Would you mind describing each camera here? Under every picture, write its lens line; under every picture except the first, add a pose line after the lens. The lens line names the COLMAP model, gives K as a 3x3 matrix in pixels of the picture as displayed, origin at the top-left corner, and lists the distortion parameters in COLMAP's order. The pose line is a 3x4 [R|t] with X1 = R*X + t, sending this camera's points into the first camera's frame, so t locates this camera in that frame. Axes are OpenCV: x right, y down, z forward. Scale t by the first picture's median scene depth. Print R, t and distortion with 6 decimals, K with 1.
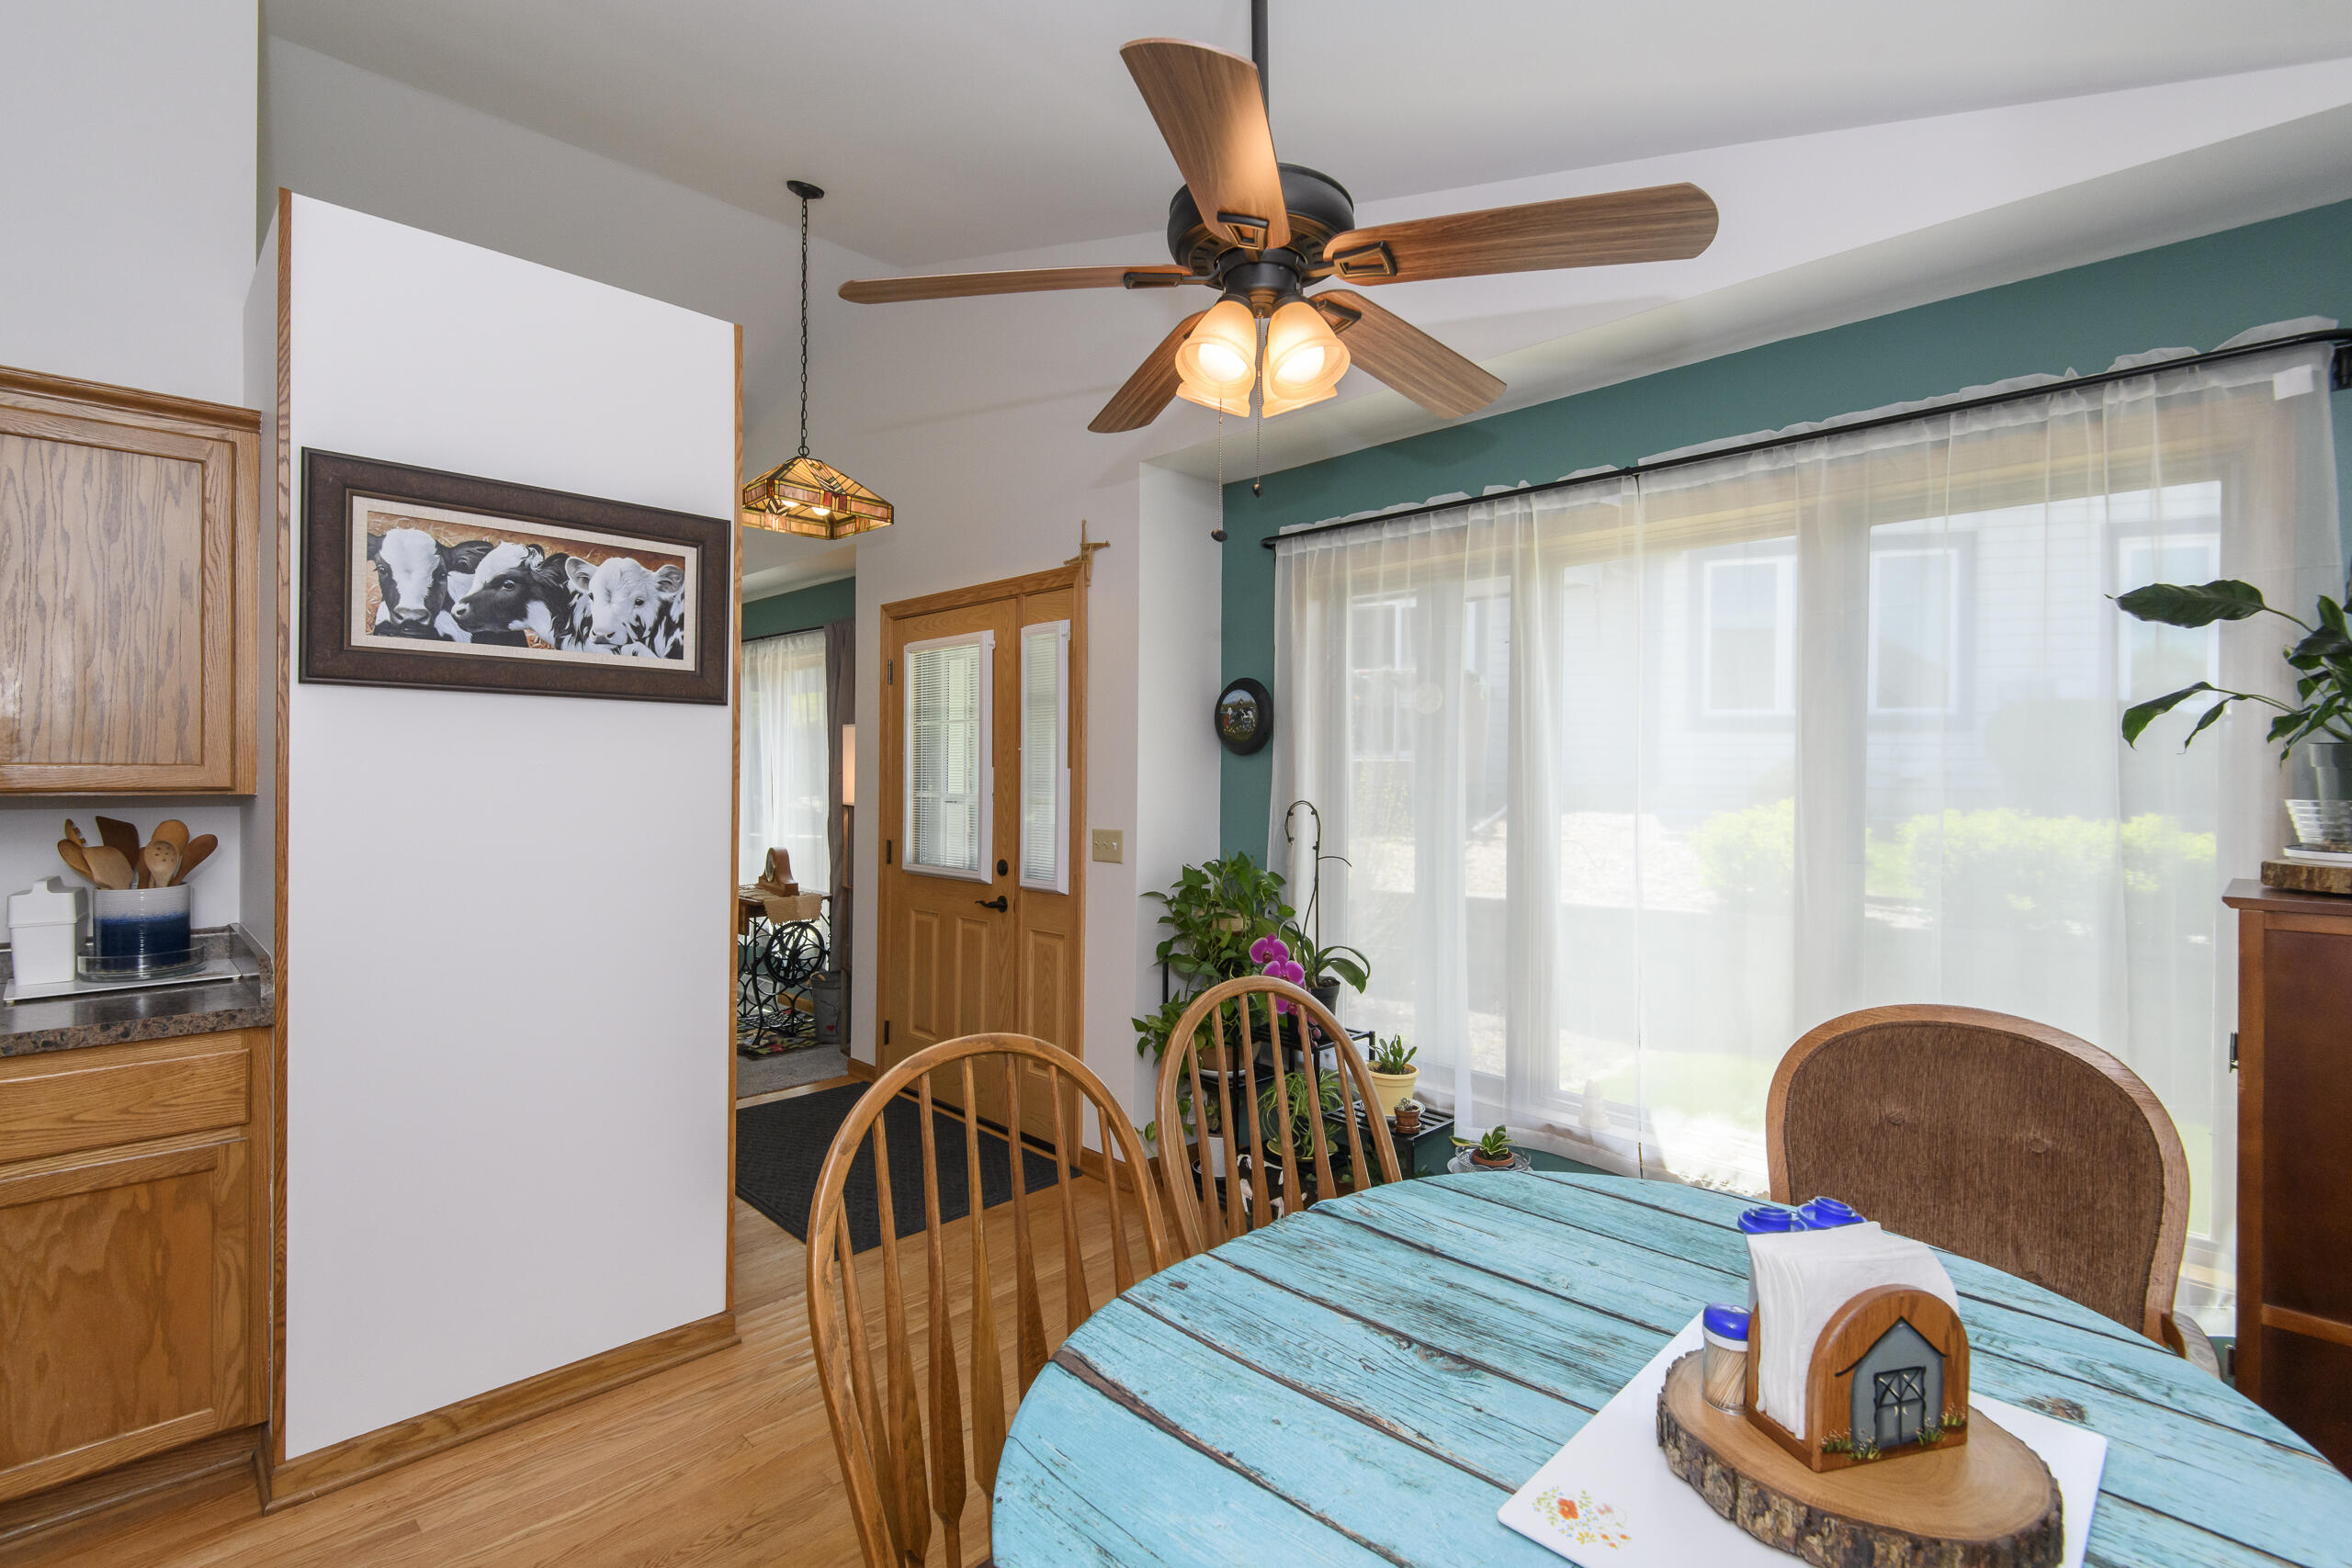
lens RADIAL K [[1087.1, 0, 1150.7], [0, 1087.1, 775.2], [0, 0, 1]] dist [0.019854, -0.009612]
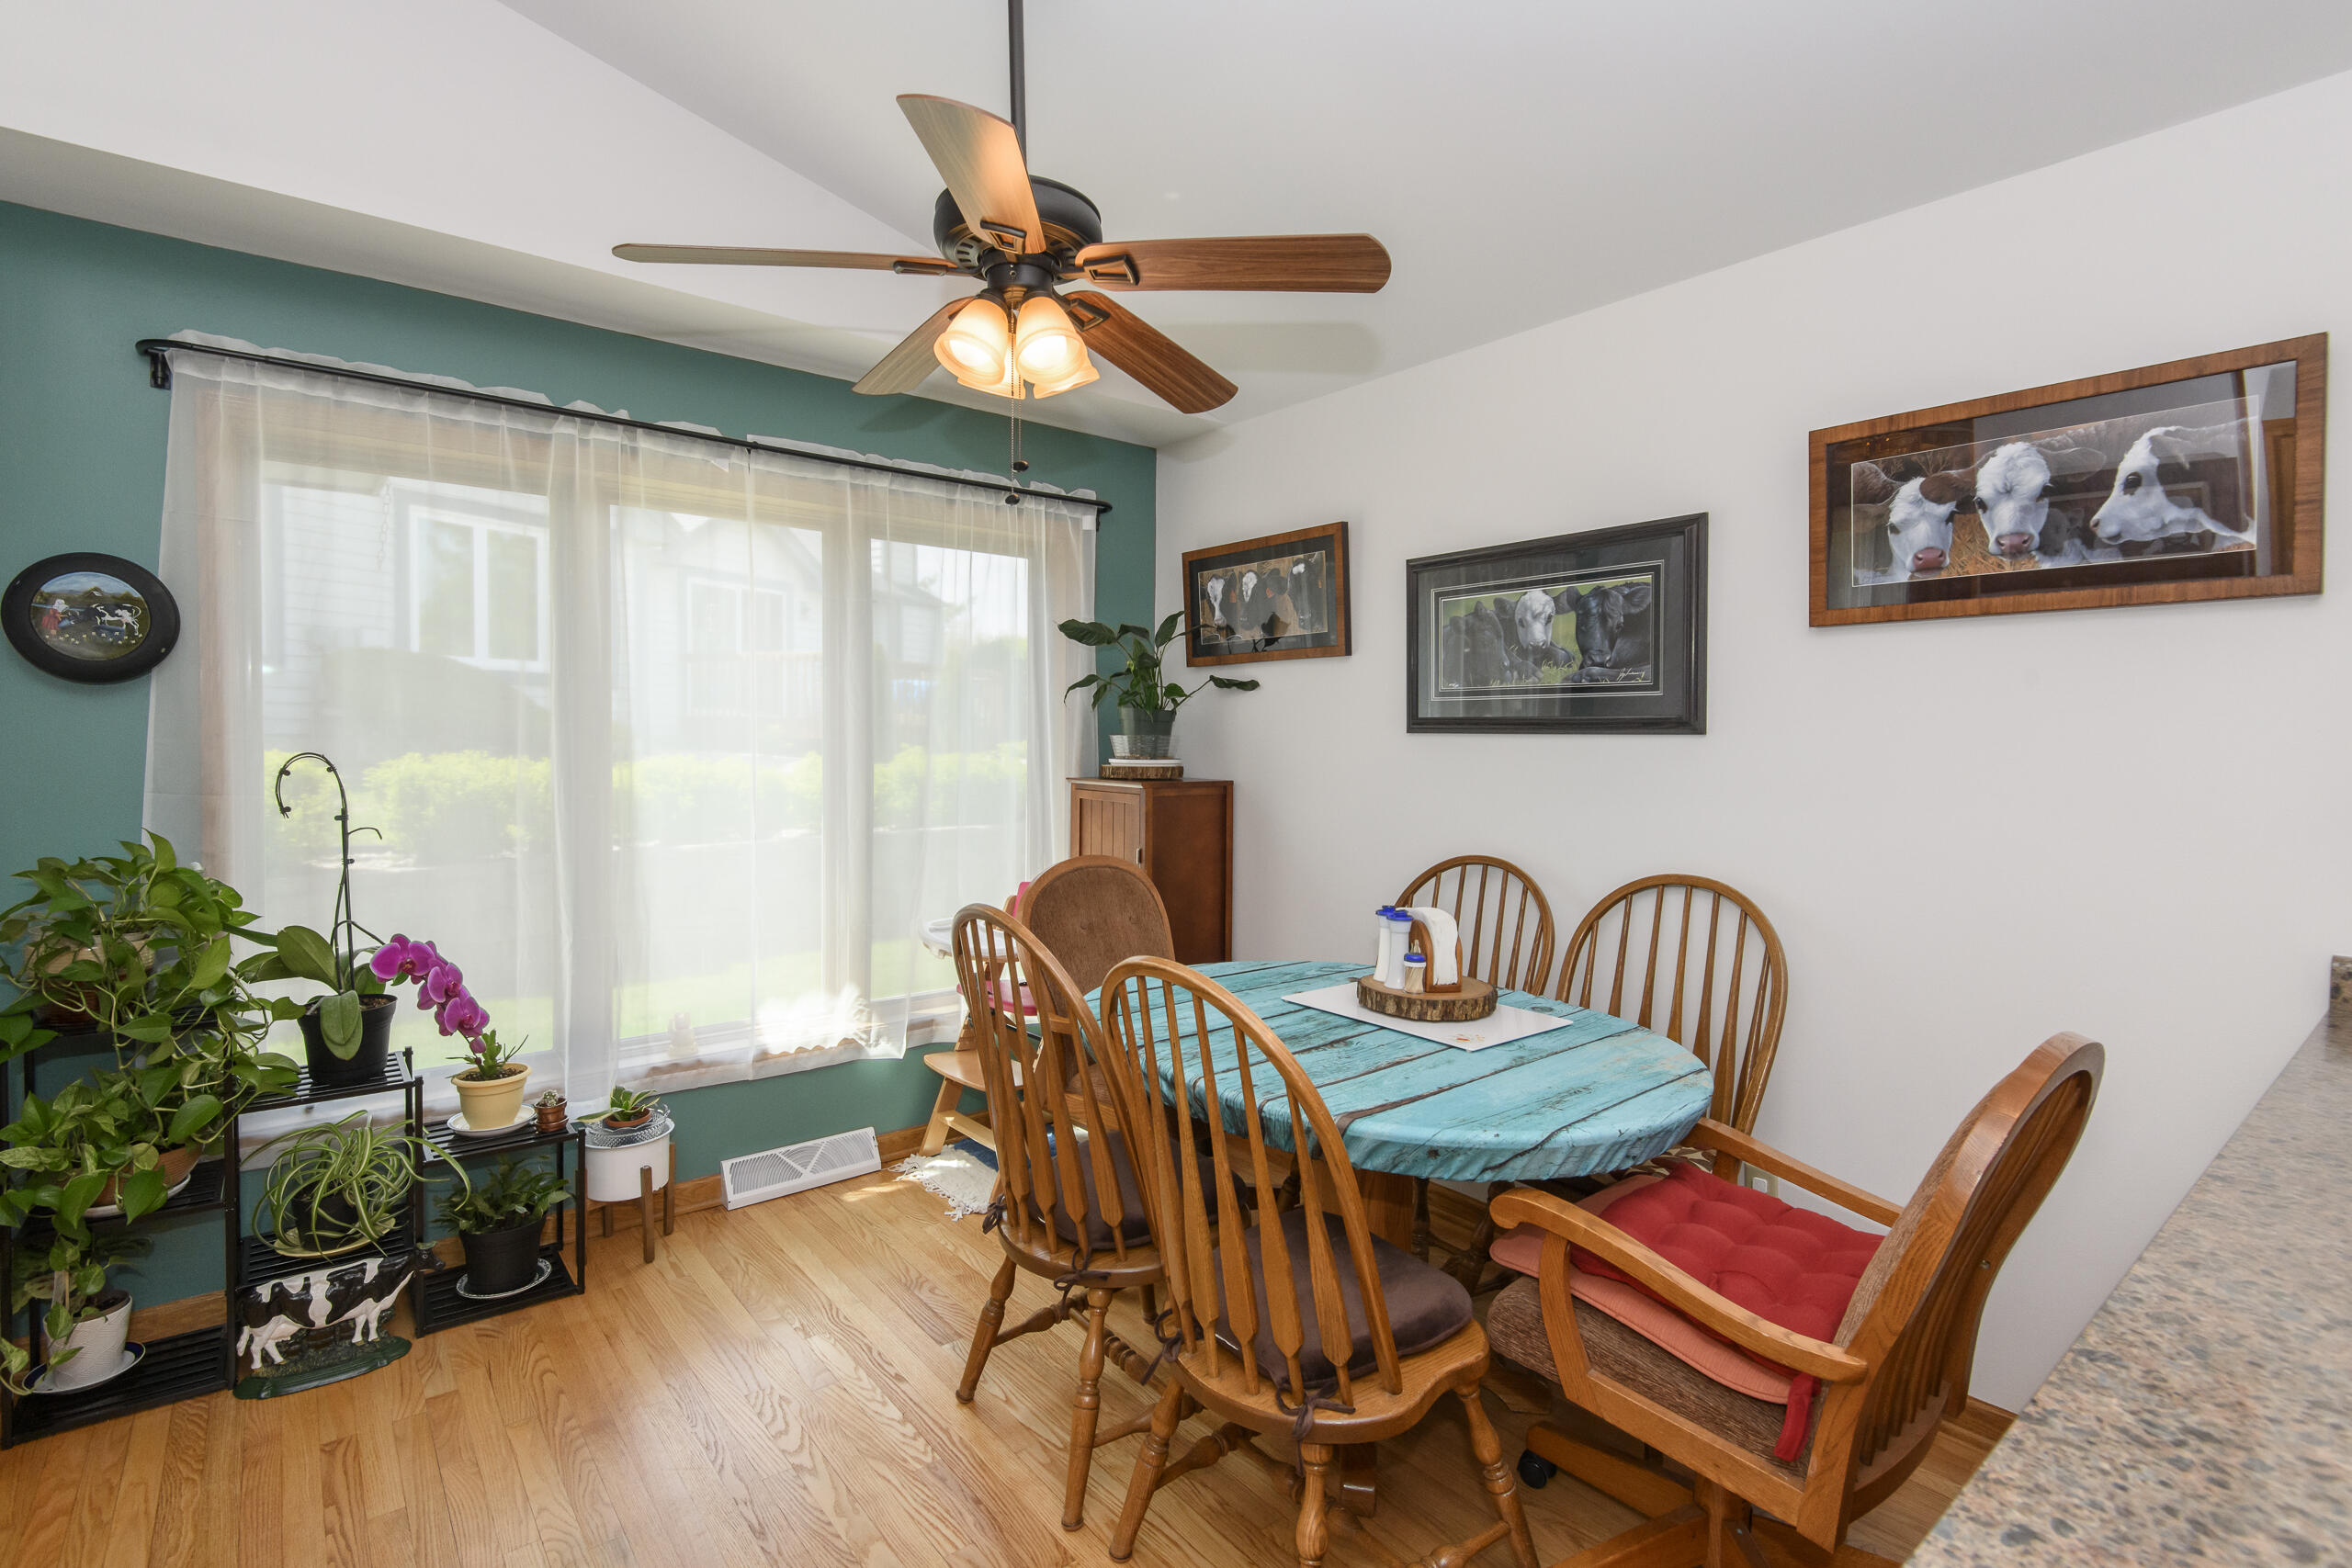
lens RADIAL K [[1087.1, 0, 1189.8], [0, 1087.1, 786.6], [0, 0, 1]] dist [0.019854, -0.009612]
pose [[0.084046, -0.055166, 0.994934, -0.756808], [-0.006772, 0.998412, 0.055931, 0.002743], [-0.996439, -0.011438, 0.083539, 0.540593]]
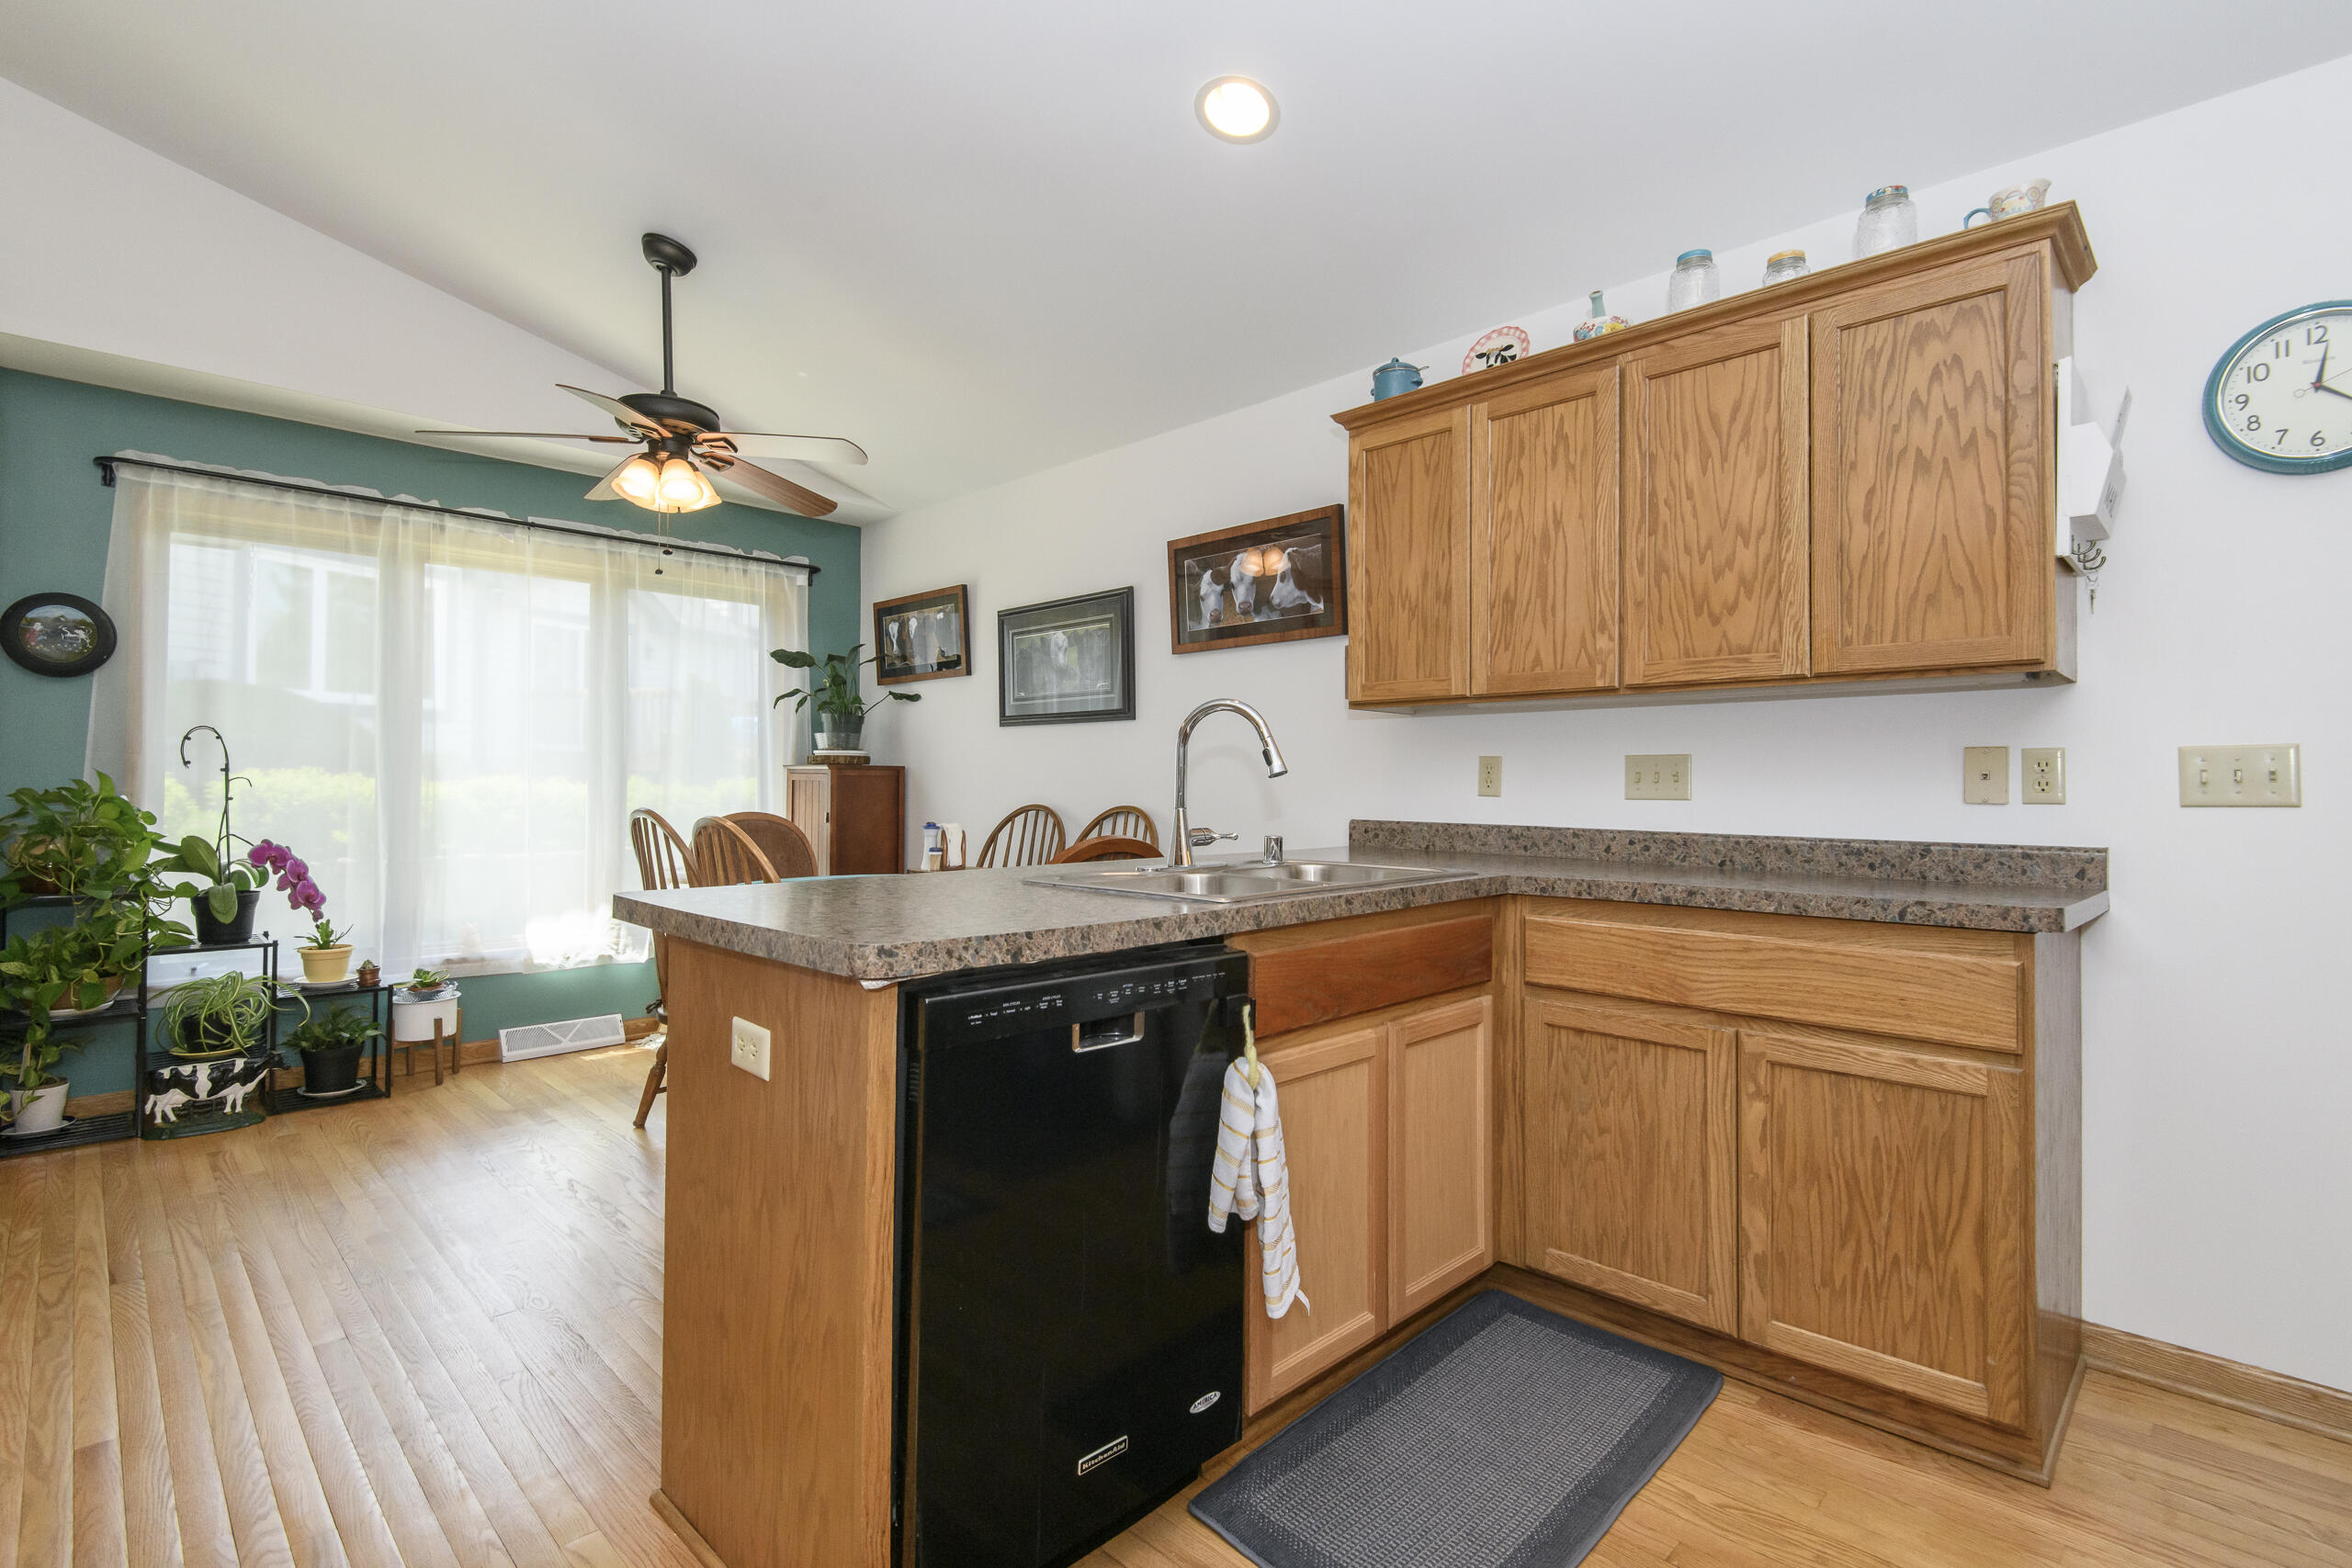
lens RADIAL K [[1087.1, 0, 1181.3], [0, 1087.1, 788.4], [0, 0, 1]] dist [0.019854, -0.009612]
pose [[-0.012230, -0.013825, 0.999830, -1.380484], [-0.007537, 0.999877, 0.013734, 0.091750], [-0.999897, -0.007368, -0.012332, 0.078449]]
